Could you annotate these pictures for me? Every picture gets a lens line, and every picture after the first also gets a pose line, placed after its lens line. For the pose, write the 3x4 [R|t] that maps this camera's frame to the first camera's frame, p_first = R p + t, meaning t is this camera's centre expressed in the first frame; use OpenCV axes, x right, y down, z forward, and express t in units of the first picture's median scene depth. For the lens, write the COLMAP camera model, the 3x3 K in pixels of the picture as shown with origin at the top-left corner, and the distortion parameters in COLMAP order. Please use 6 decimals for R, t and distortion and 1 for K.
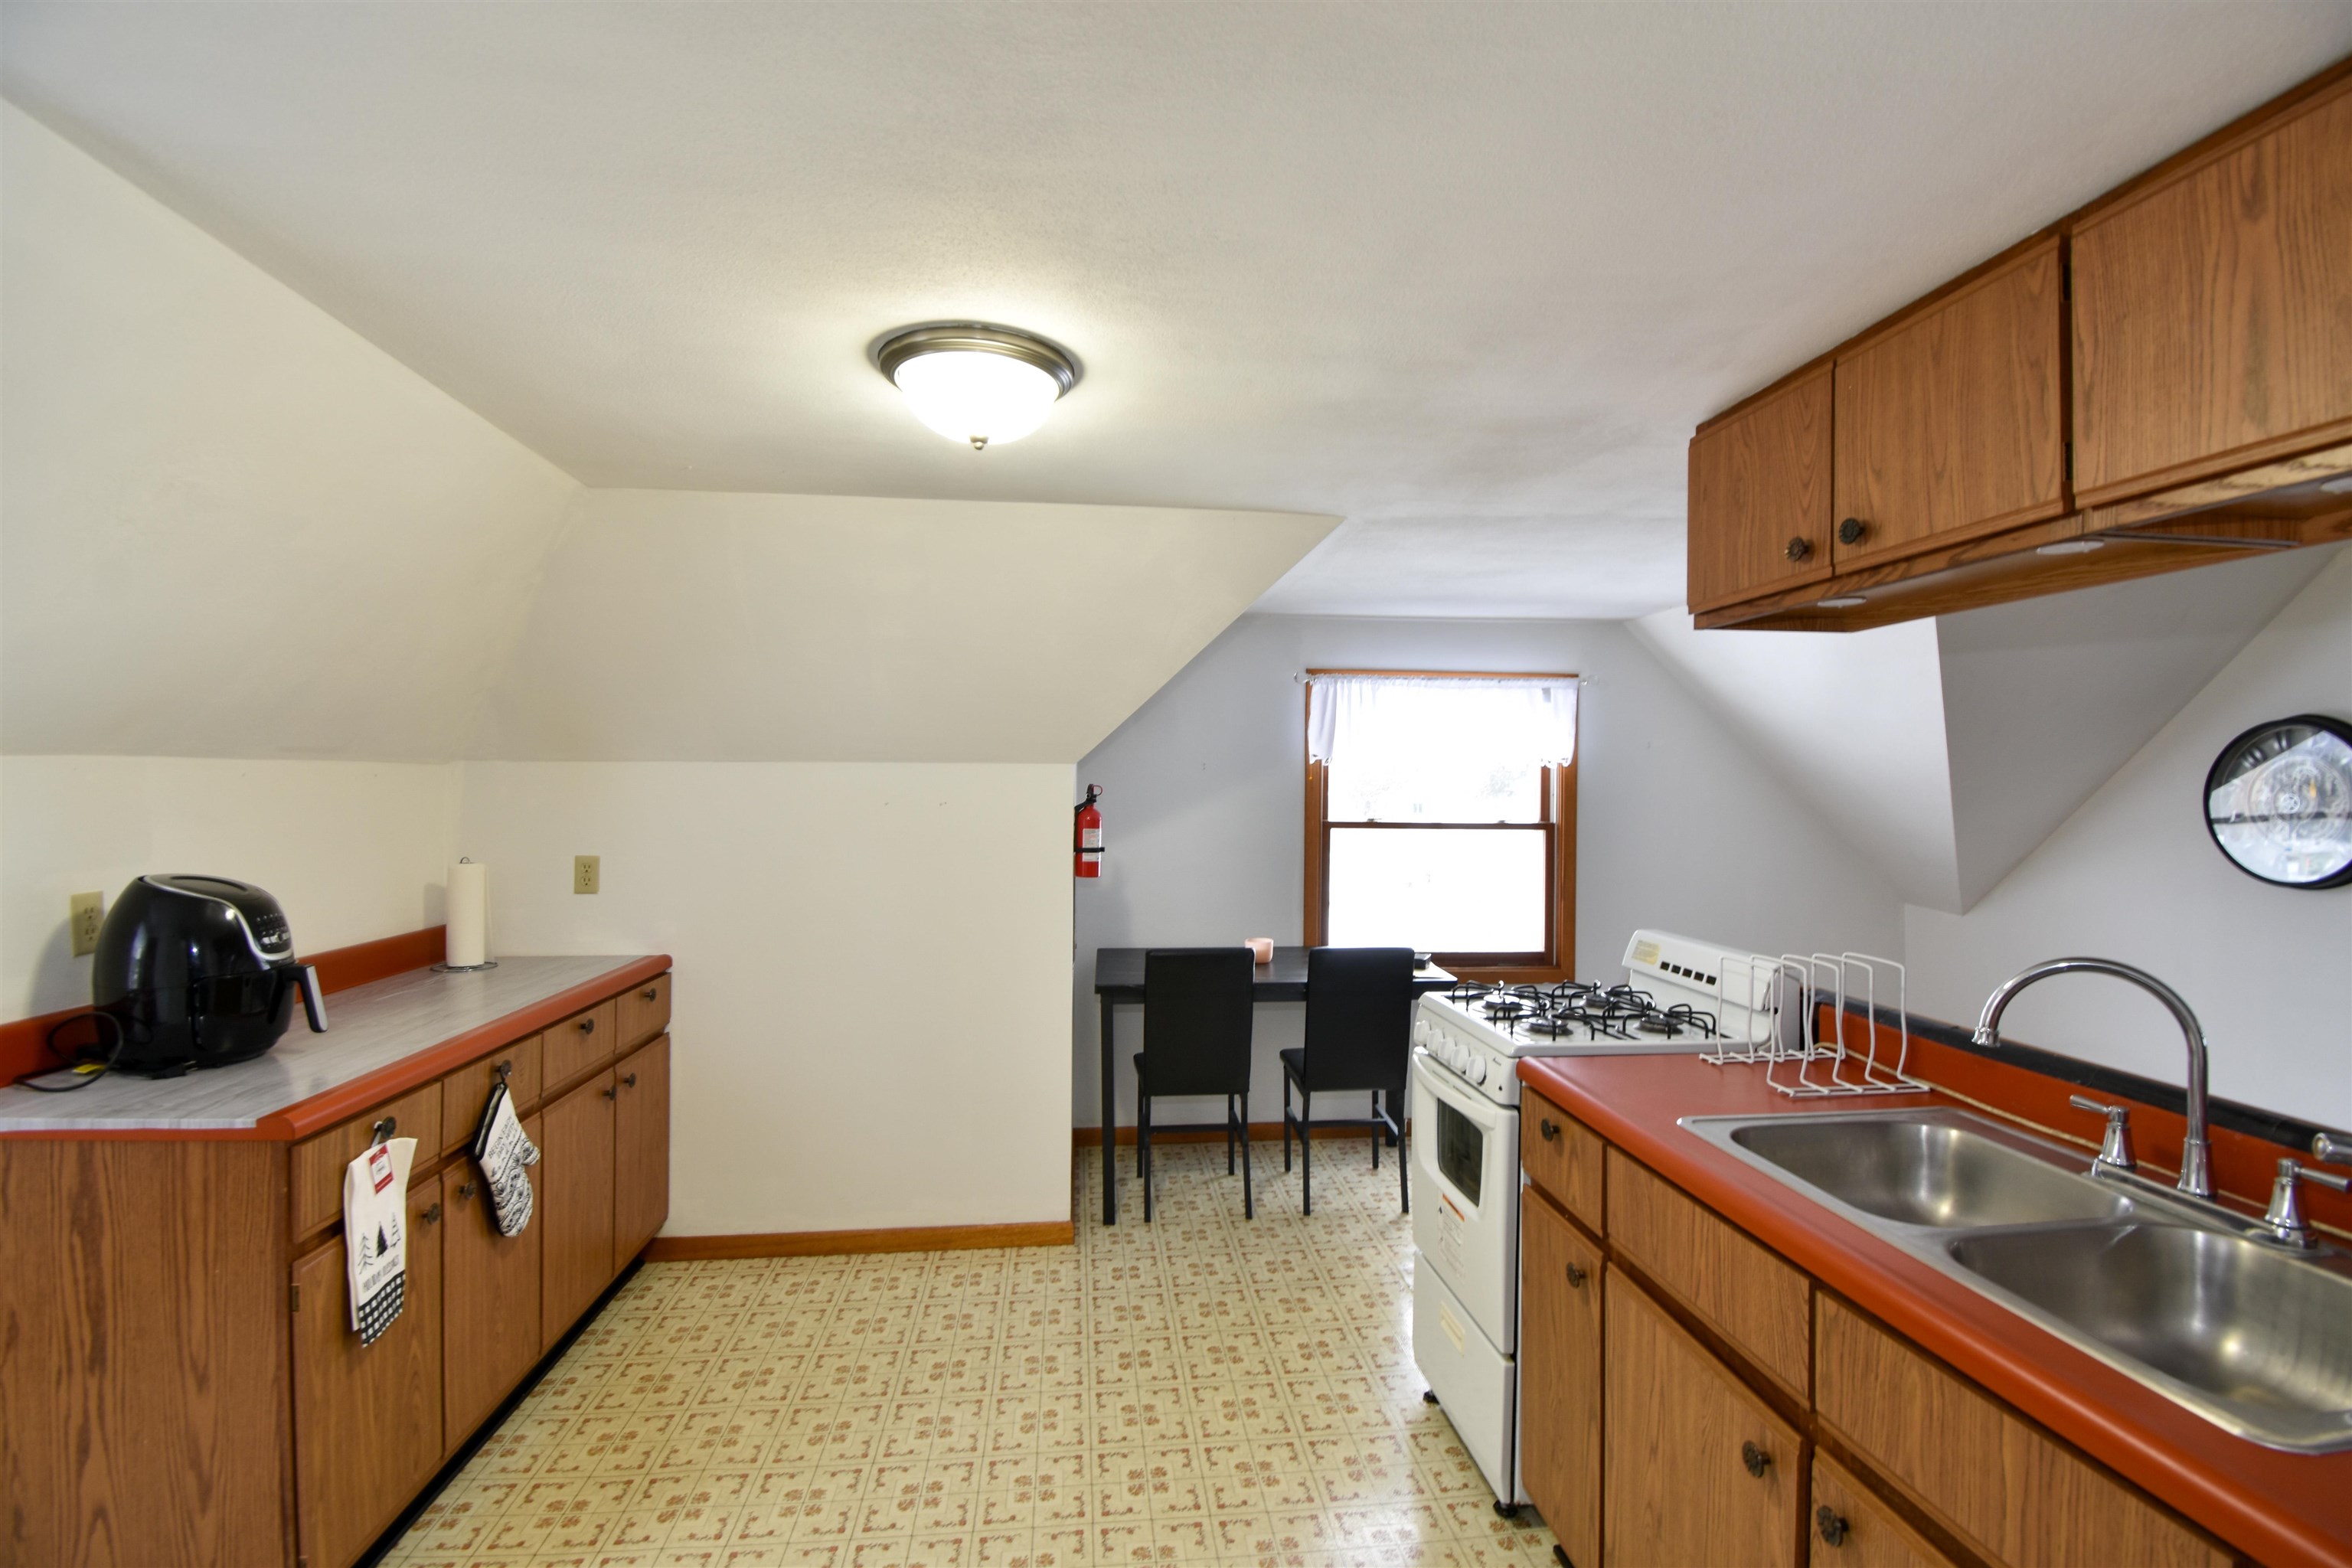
lens RADIAL K [[1052.6, 0, 1188.5], [0, 1052.6, 773.7], [0, 0, 1]] dist [0.002086, -0.019291]
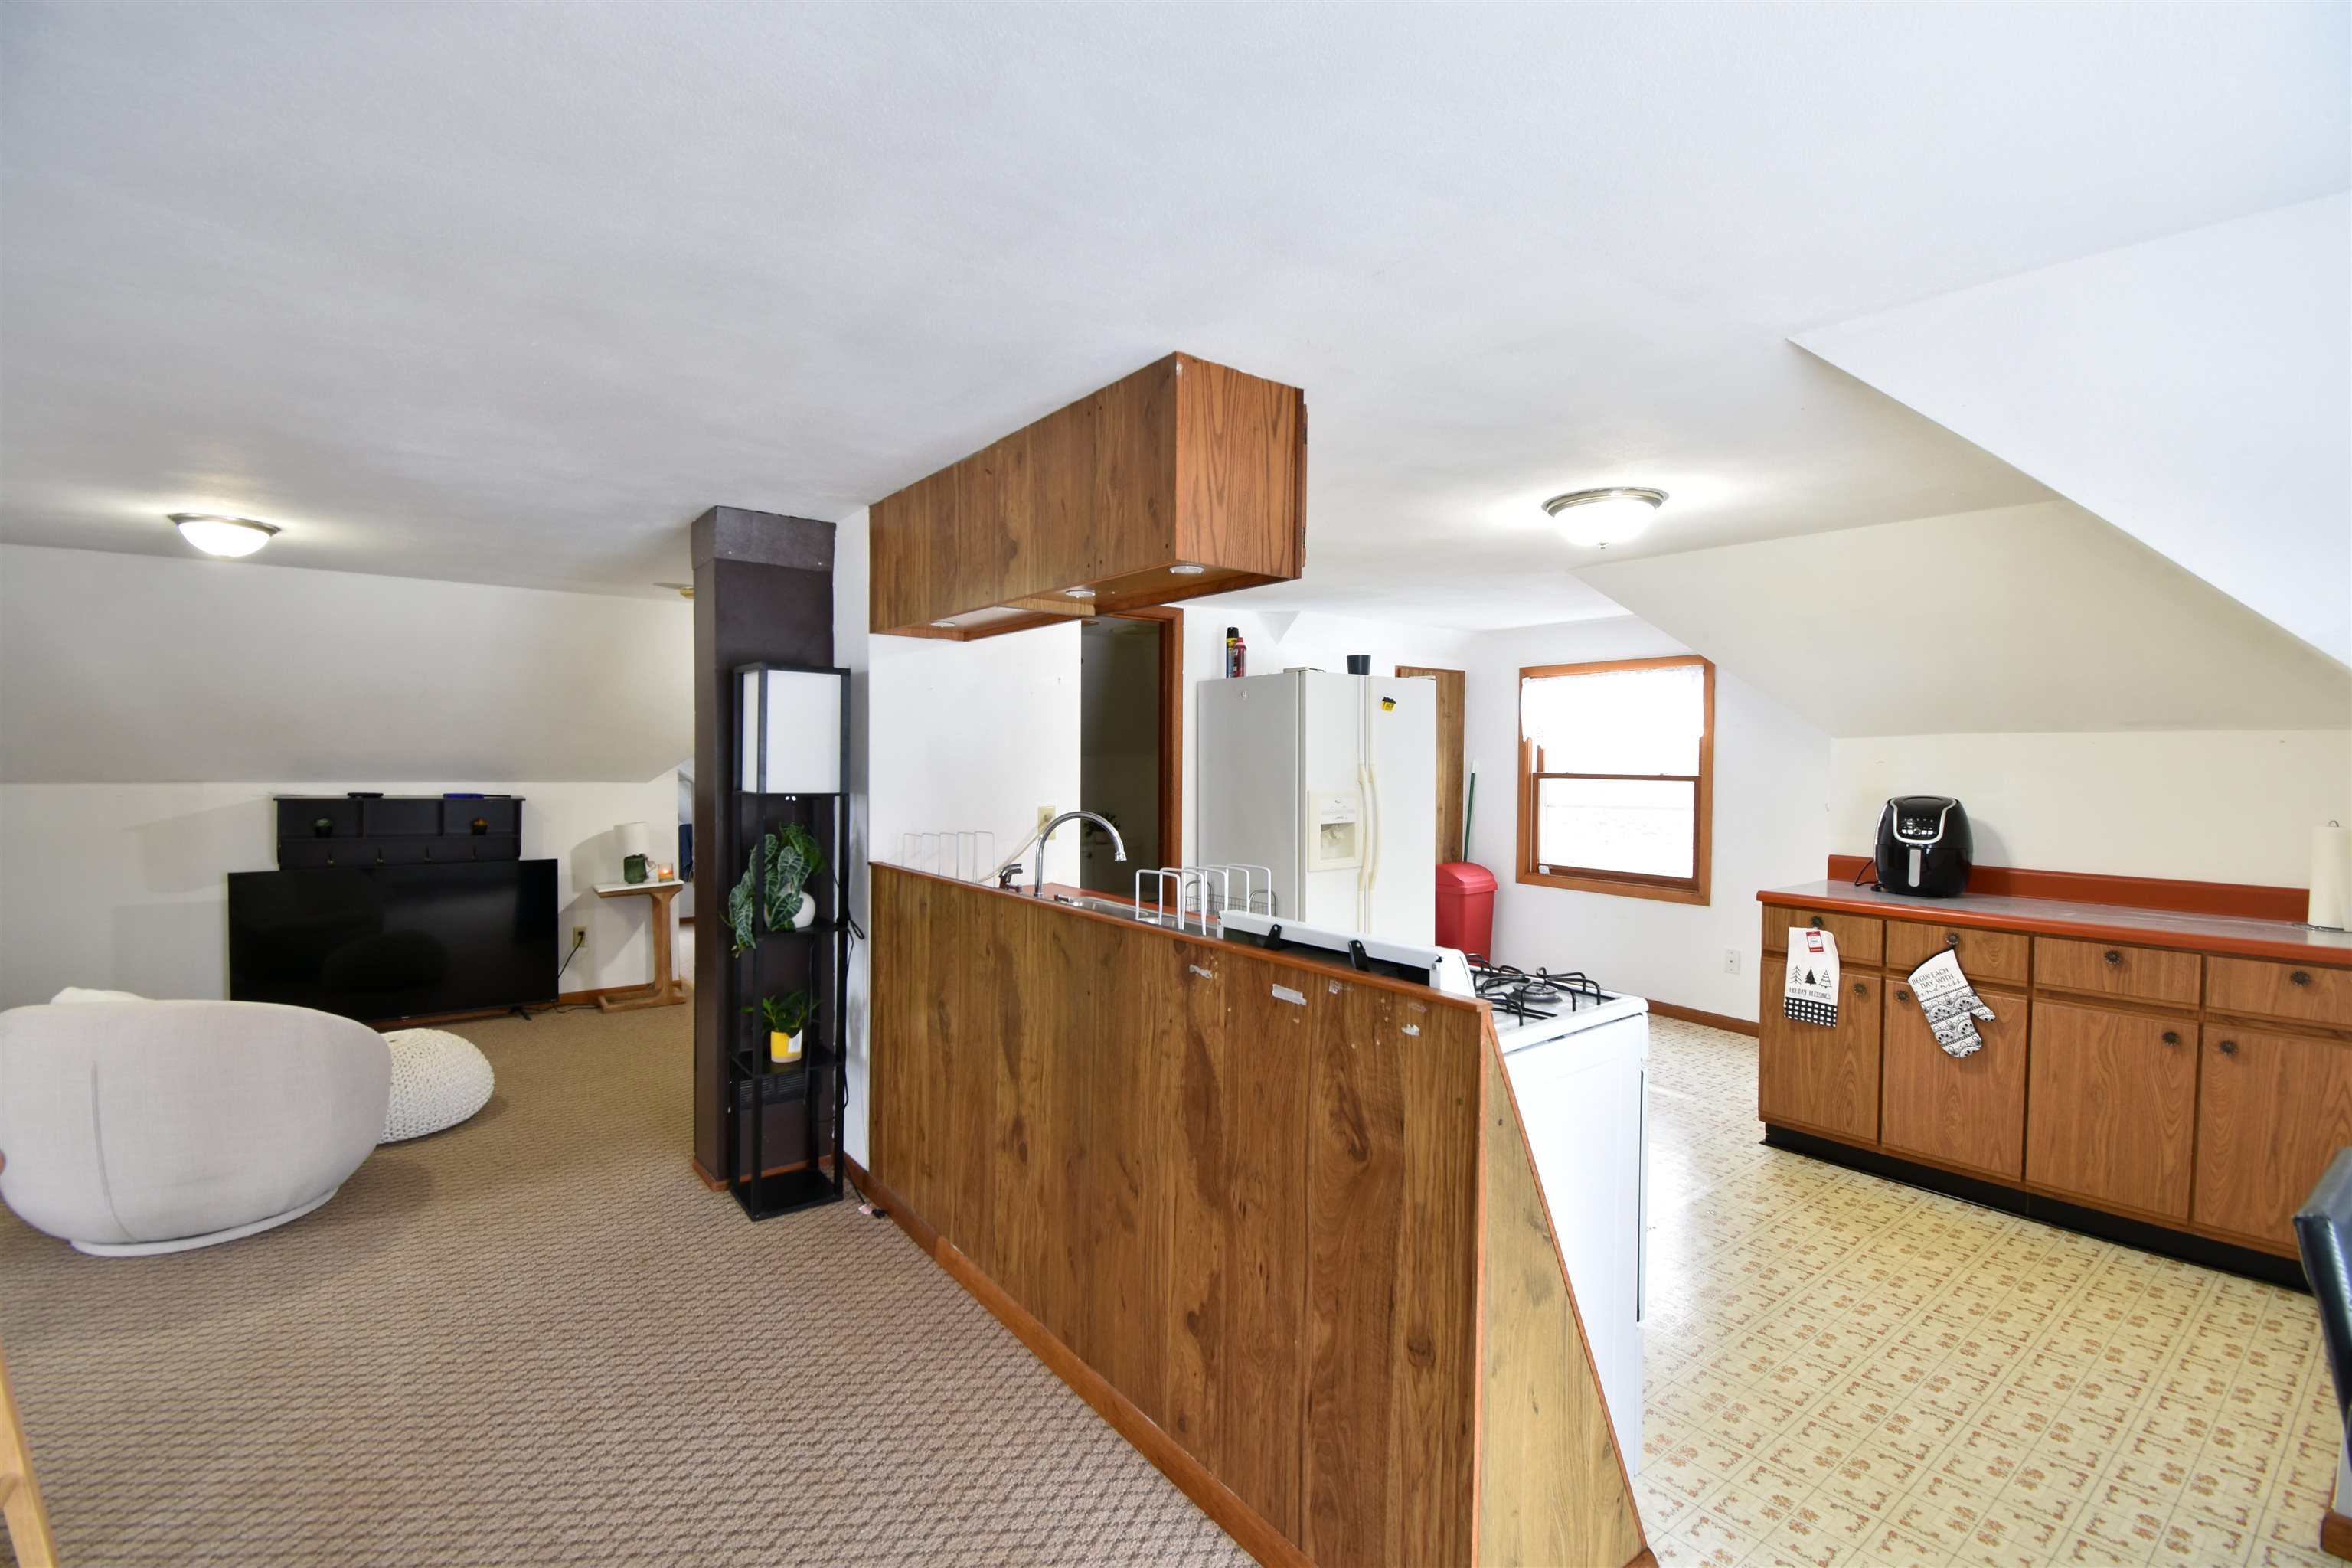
lens RADIAL K [[1052.6, 0, 1188.5], [0, 1052.6, 773.7], [0, 0, 1]] dist [0.002086, -0.019291]
pose [[-0.856092, -0.007005, -0.516776, 1.178686], [-0.012263, 0.999902, 0.006761, 0.059157], [0.516678, 0.012125, -0.856094, 1.943807]]
